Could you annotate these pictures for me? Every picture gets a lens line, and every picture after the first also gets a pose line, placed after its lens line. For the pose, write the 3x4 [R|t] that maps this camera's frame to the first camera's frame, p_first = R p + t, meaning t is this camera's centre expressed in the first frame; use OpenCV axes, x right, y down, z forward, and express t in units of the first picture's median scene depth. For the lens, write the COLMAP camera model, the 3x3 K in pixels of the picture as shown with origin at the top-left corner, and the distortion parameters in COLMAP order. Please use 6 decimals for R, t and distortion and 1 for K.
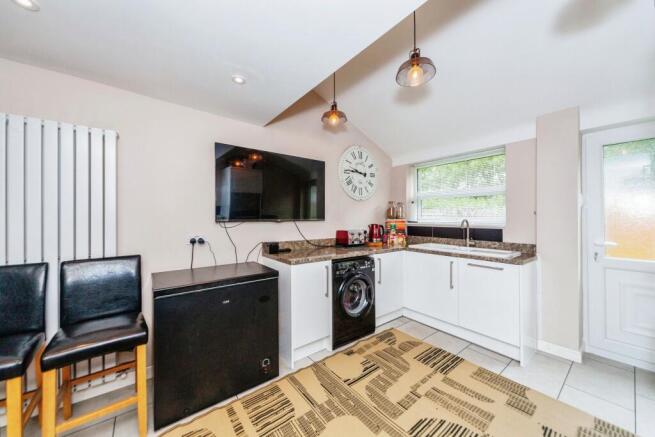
lens RADIAL K [[225.3, 0, 316.4], [0, 225.3, 215.7], [0, 0, 1]] dist [0.000409, 0.000022]
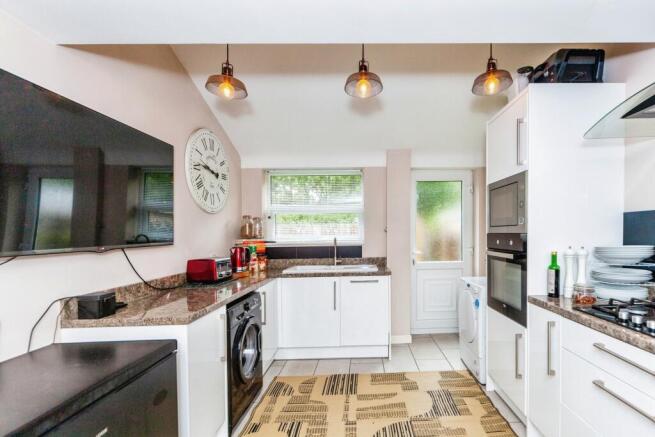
lens RADIAL K [[302.6, 0, 363.9], [0, 302.6, 239.9], [0, 0, 1]] dist [0.001436, 0.000235]
pose [[0.595112, -0.030812, 0.803052, -0.330770], [0.012874, 0.999502, 0.028809, -0.009241], [-0.803539, -0.006806, 0.595213, 0.127427]]
